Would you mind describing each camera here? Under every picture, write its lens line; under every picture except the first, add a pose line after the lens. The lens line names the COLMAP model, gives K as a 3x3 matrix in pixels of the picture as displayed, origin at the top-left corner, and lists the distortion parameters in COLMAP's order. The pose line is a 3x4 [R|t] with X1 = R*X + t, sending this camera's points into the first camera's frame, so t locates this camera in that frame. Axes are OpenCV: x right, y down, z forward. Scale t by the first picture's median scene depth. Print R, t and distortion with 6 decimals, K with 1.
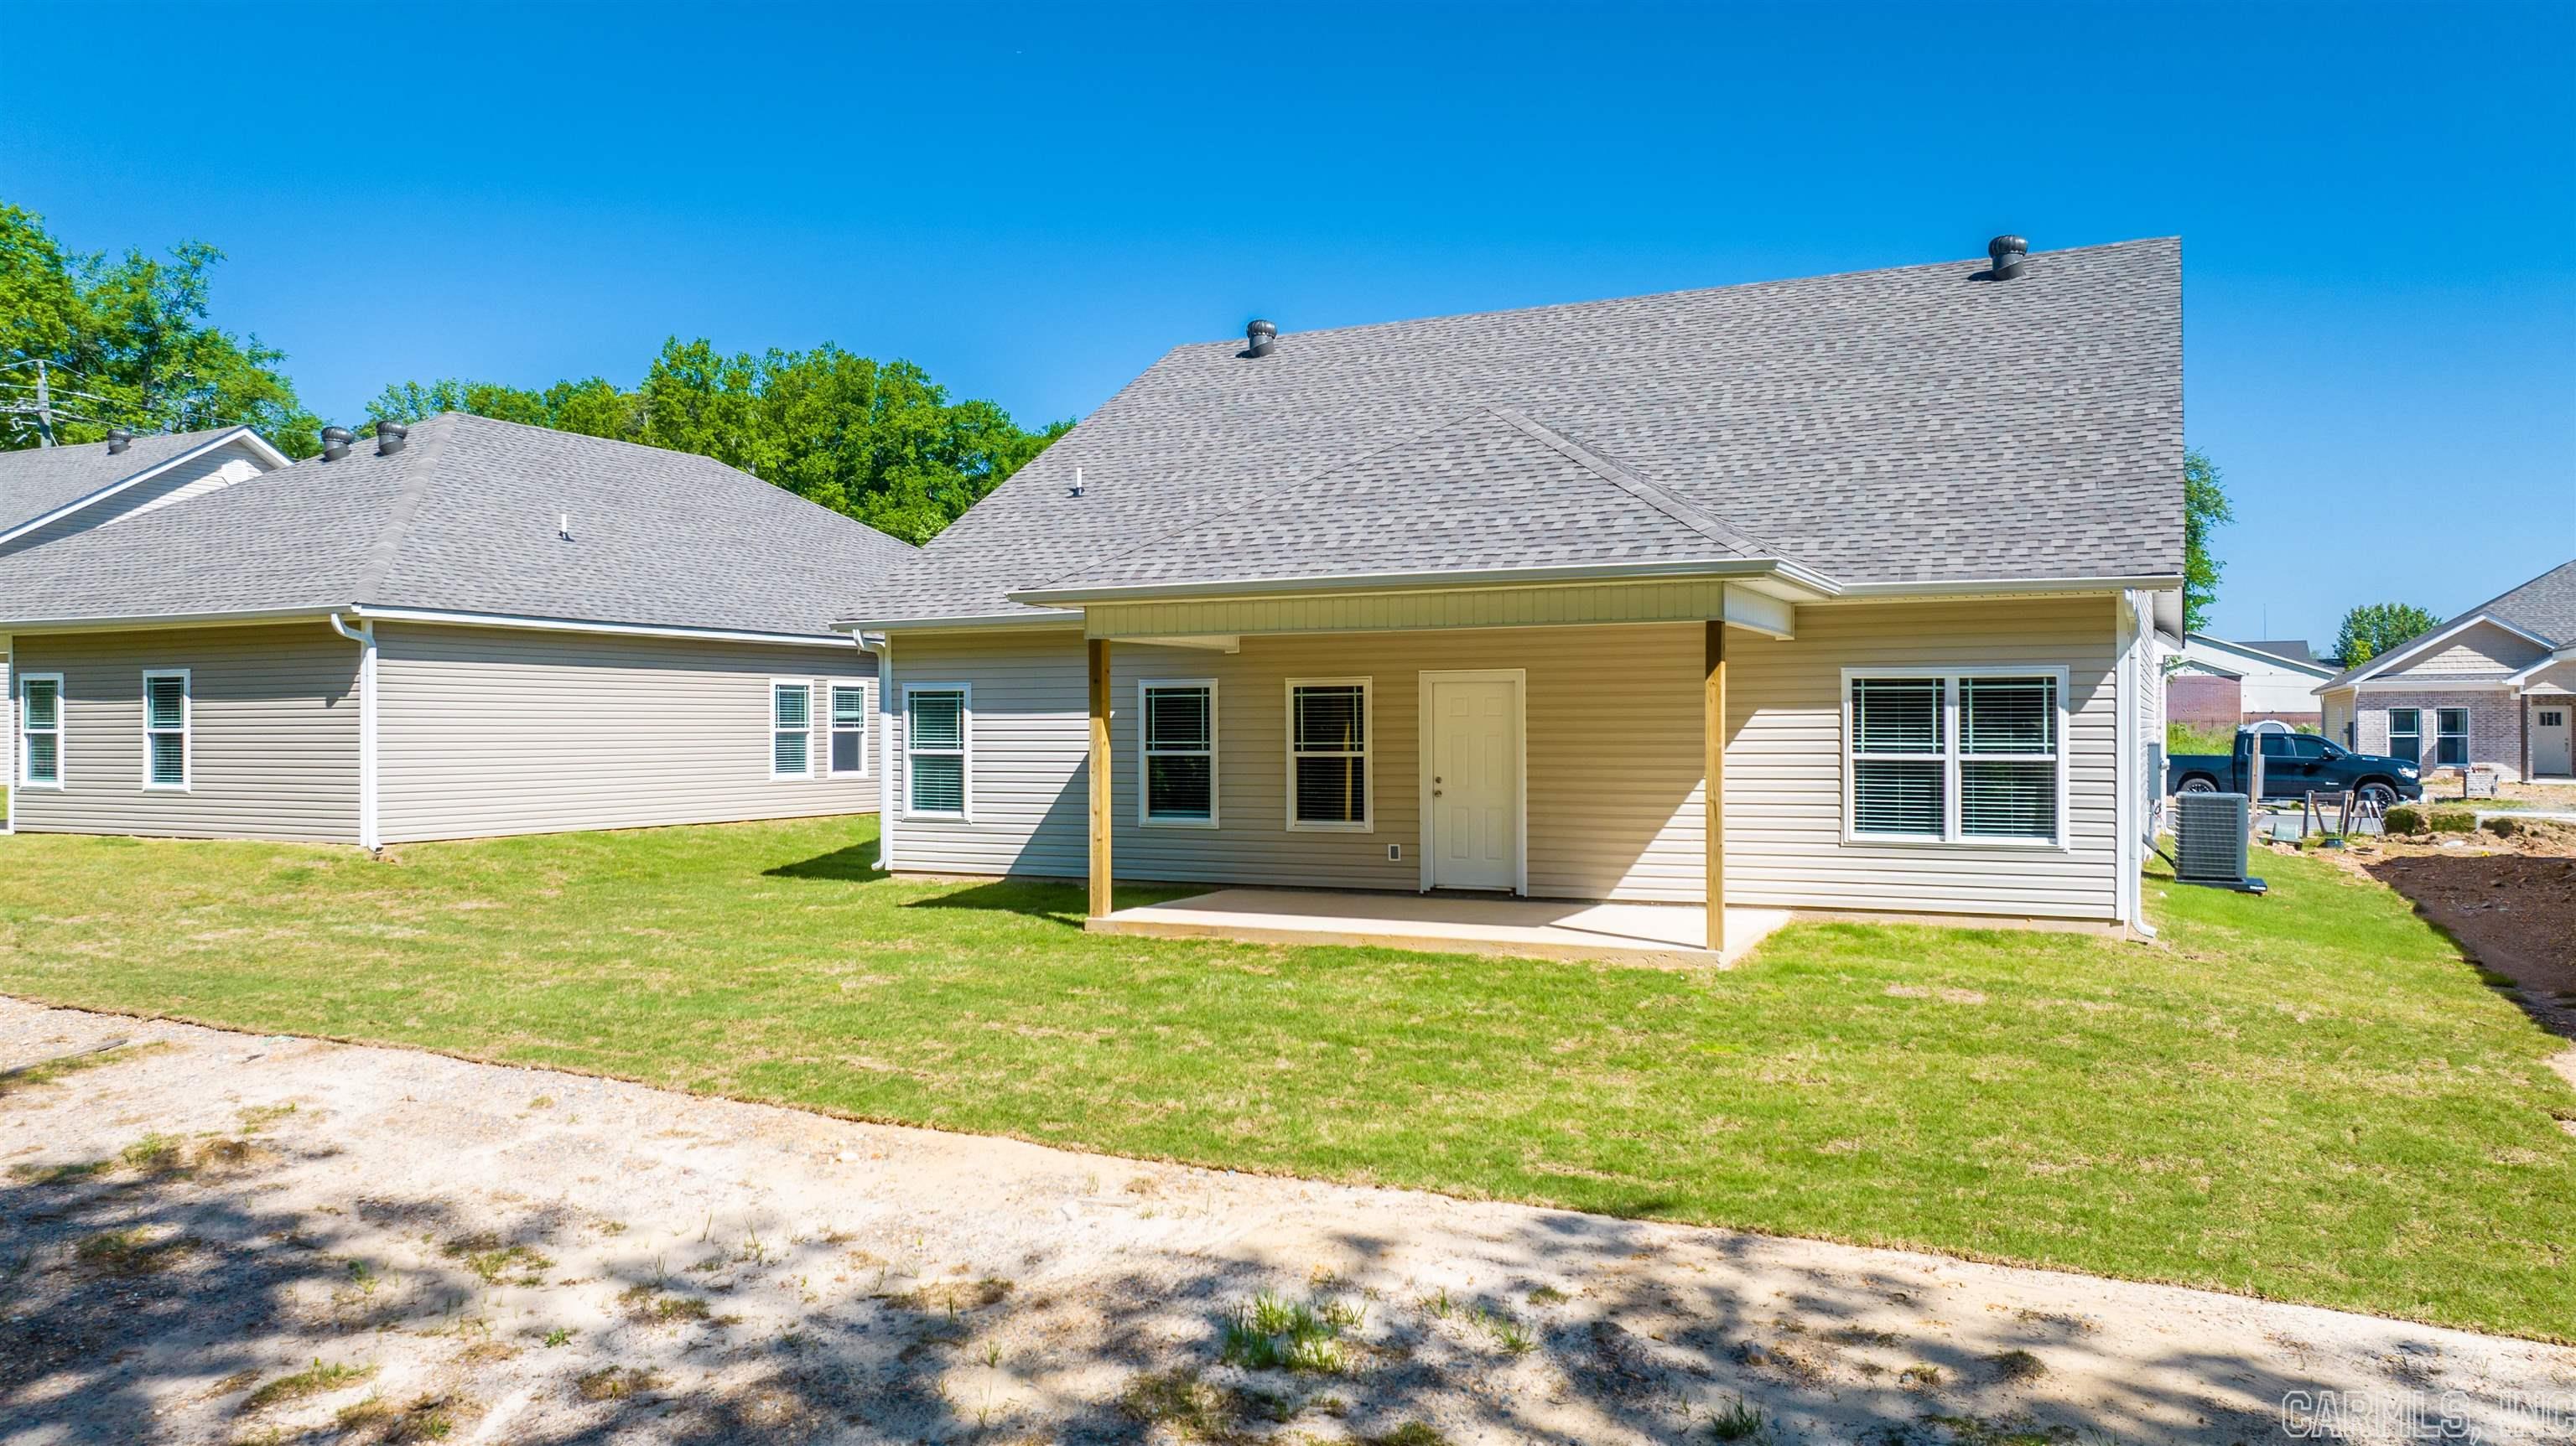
lens RADIAL K [[1836.9, 0, 1288.0], [0, 1836.9, 723.0], [0, 0, 1]] dist [-0.022159, -0.002428]
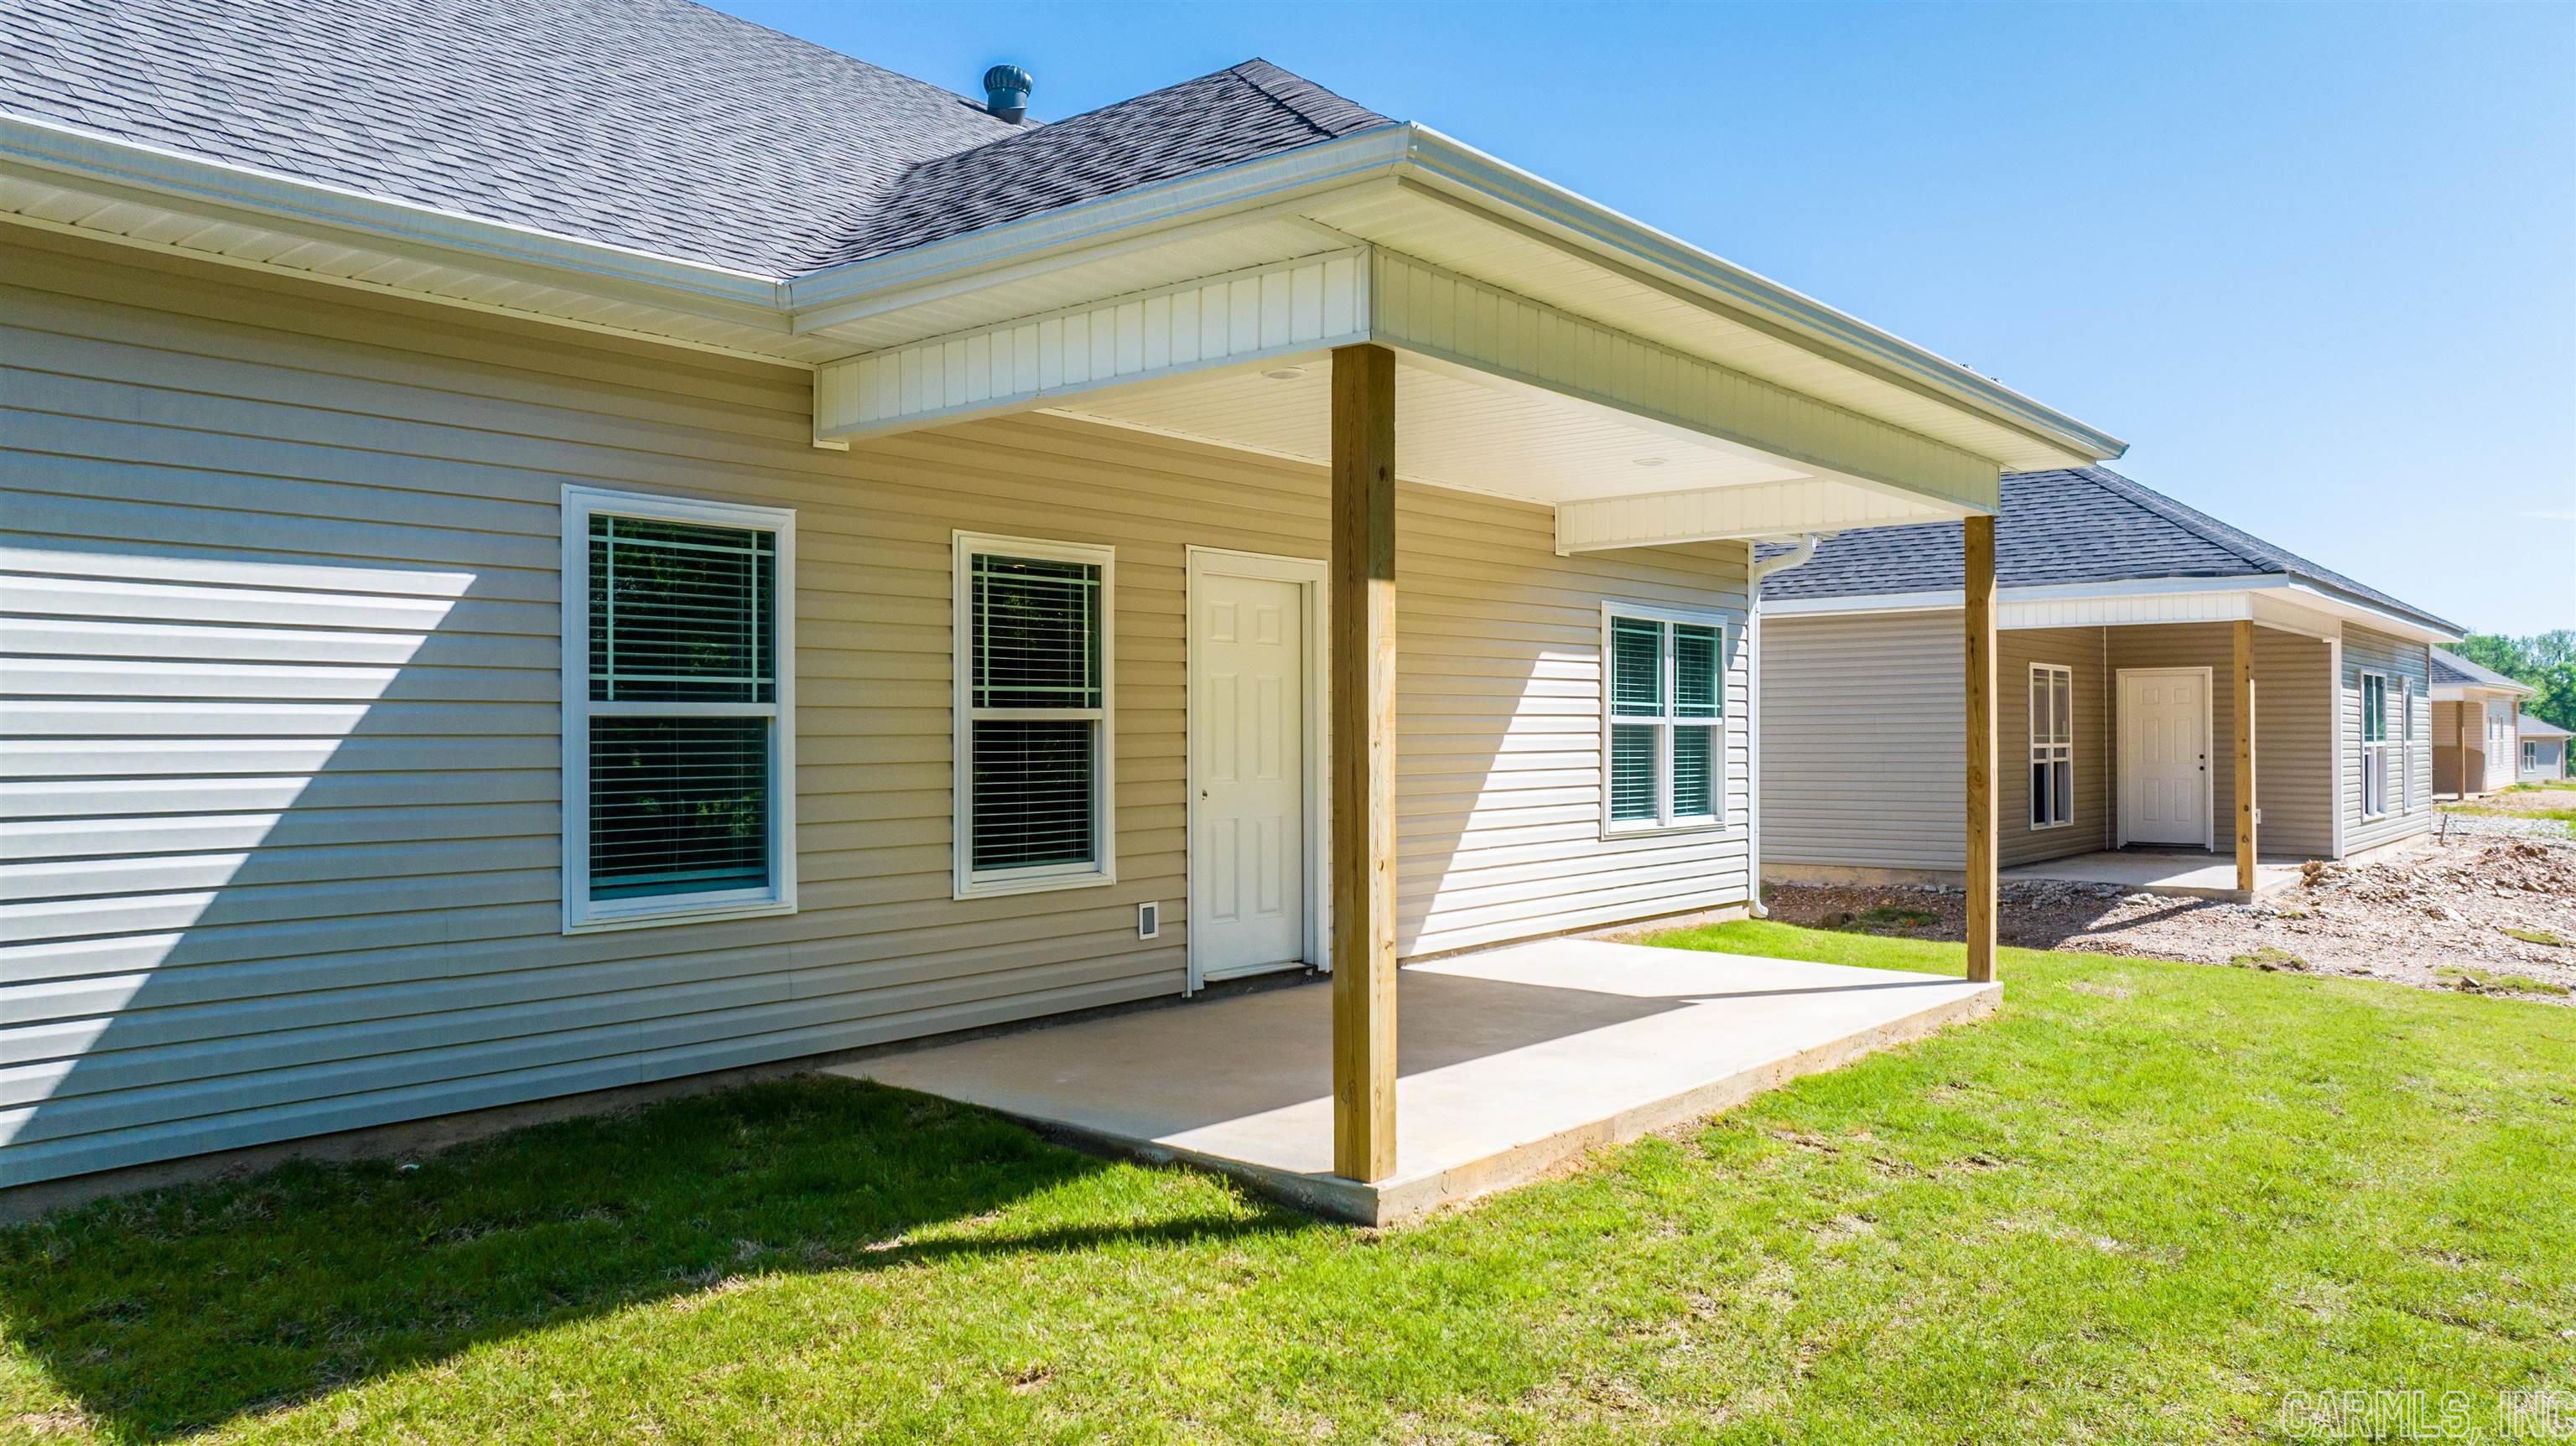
lens RADIAL K [[1819.2, 0, 1288.0], [0, 1819.2, 723.0], [0, 0, 1]] dist [-0.008264, -0.003917]
pose [[0.211422, 0.006831, 0.977371, -0.390161], [-0.003530, 0.999974, -0.006225, 0.021584], [-0.977389, -0.002134, 0.211440, 0.851350]]
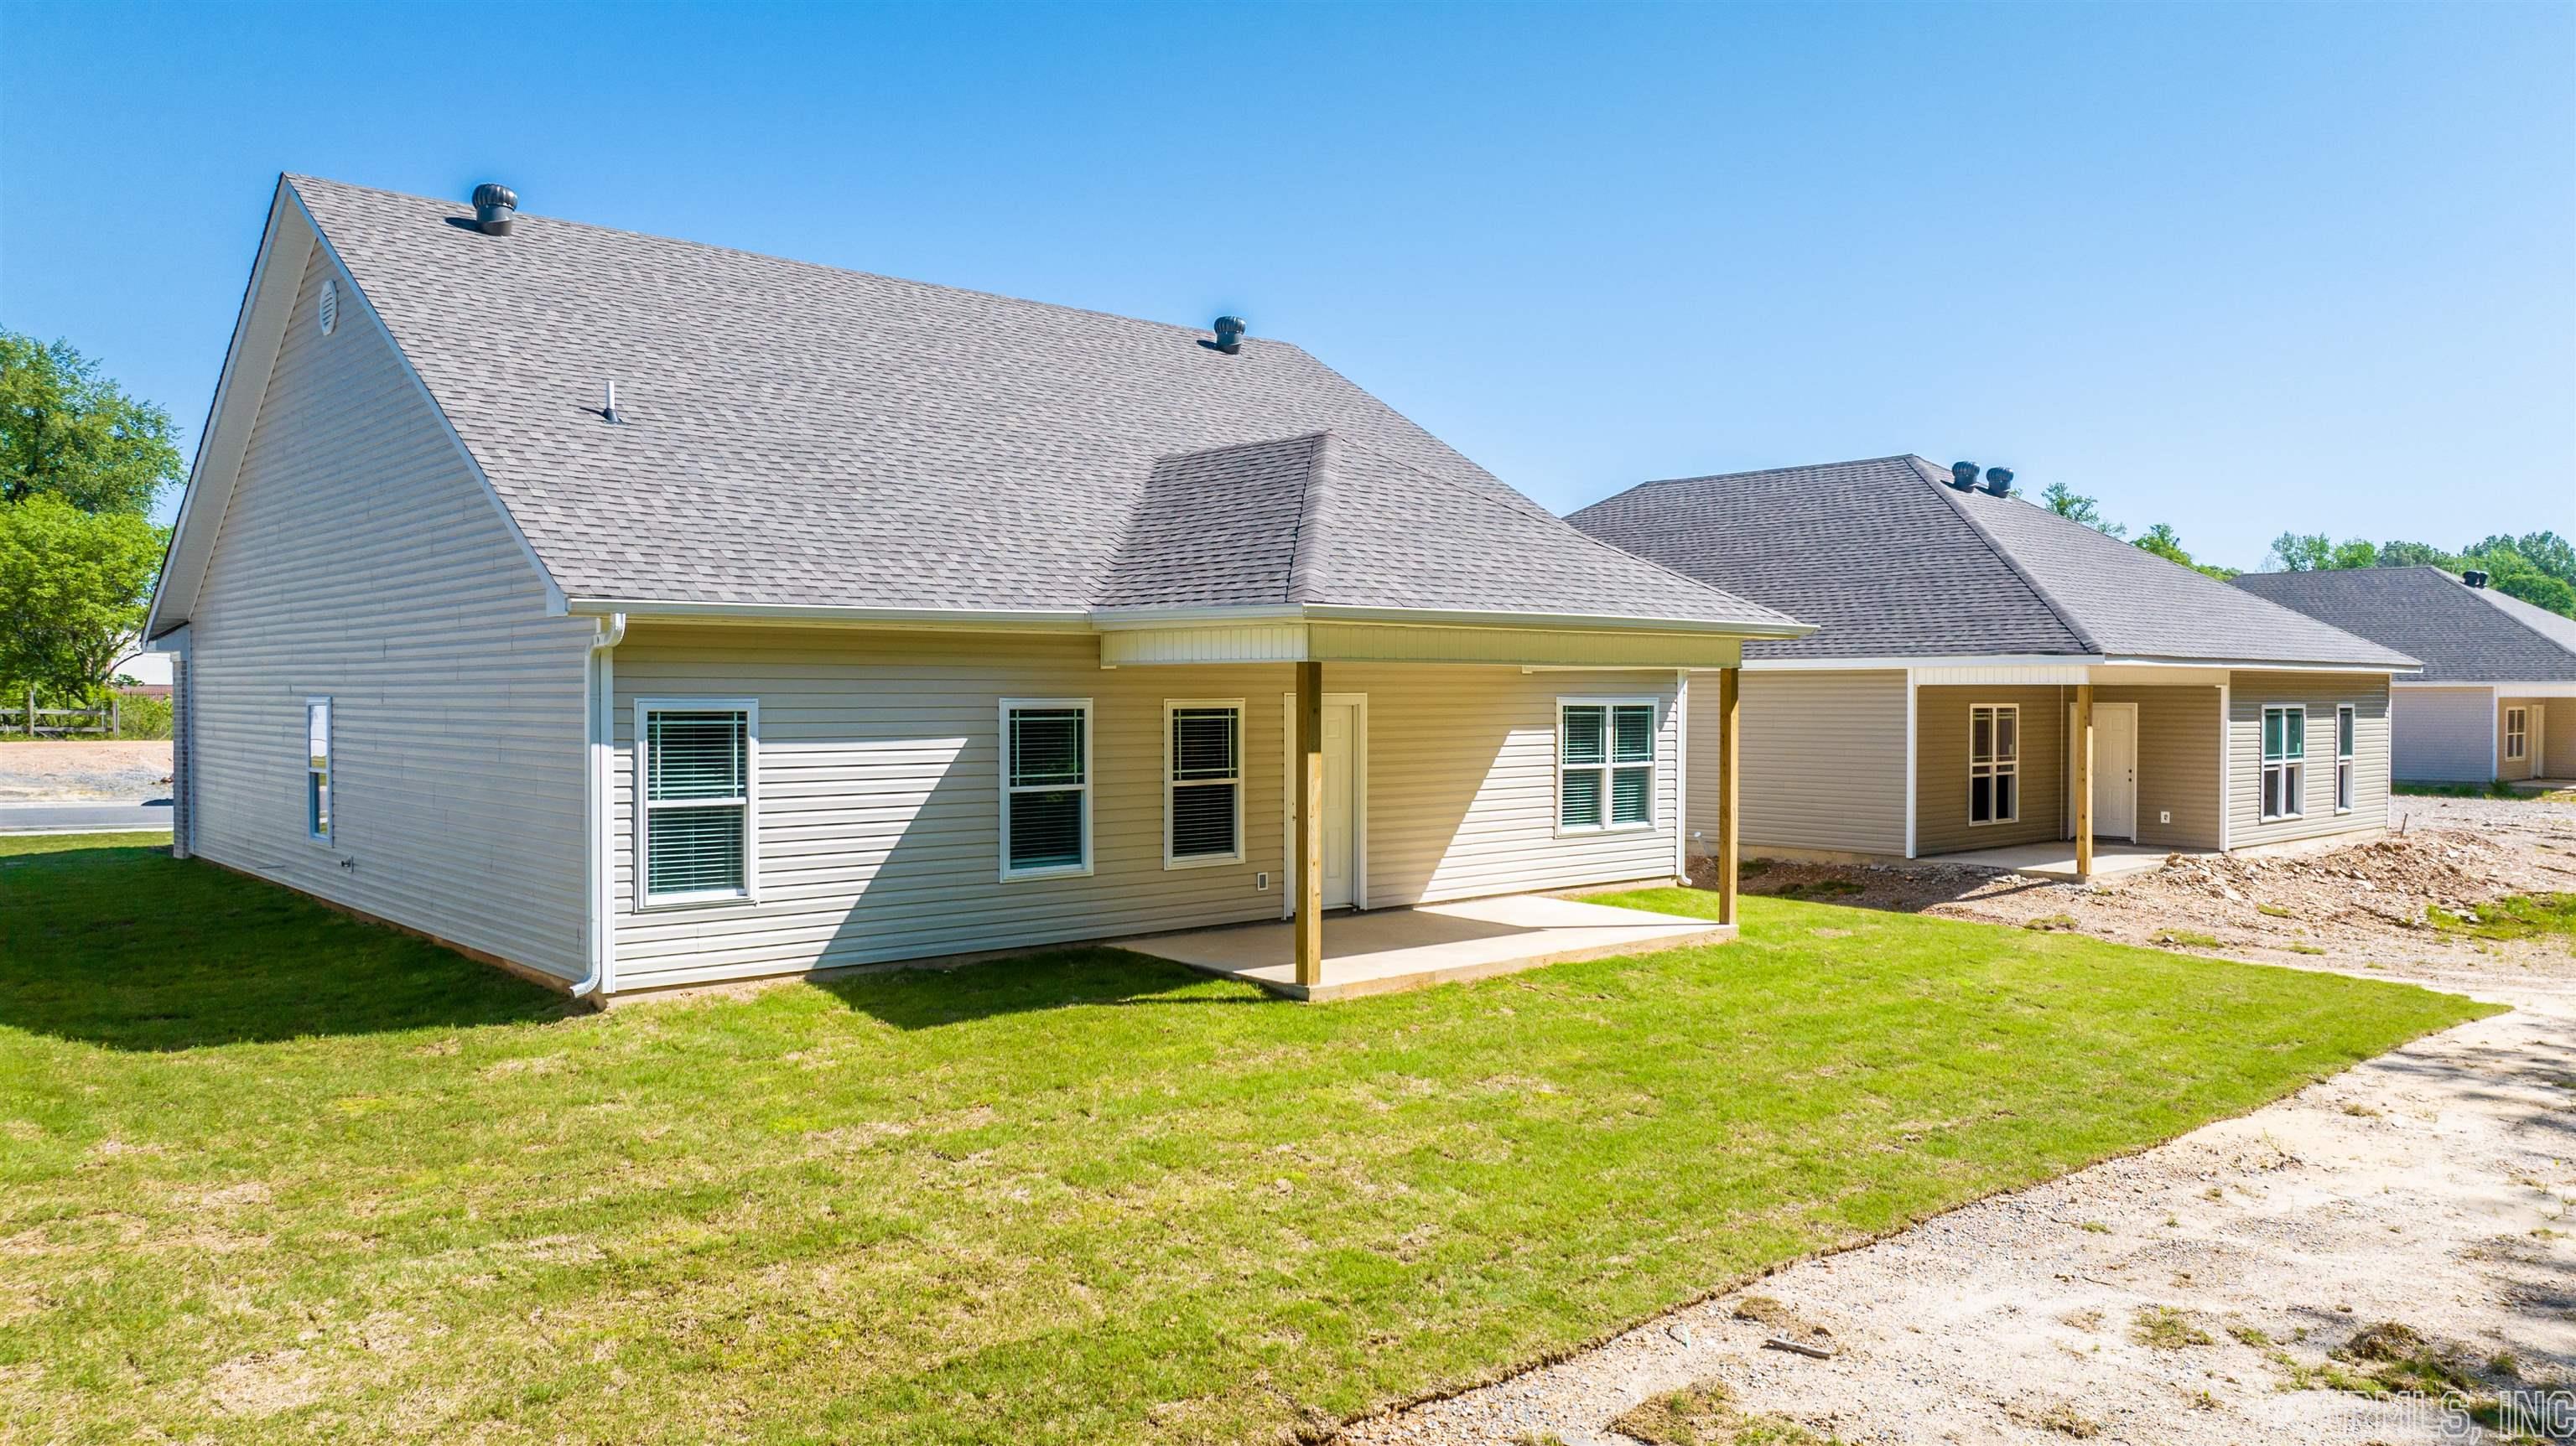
lens RADIAL K [[1819.2, 0, 1288.0], [0, 1819.2, 723.0], [0, 0, 1]] dist [-0.008264, -0.003917]
pose [[0.363080, -0.015613, 0.931627, -0.811861], [-0.008331, 0.999765, 0.020002, -0.031277], [-0.931721, -0.015024, 0.362865, 0.632609]]
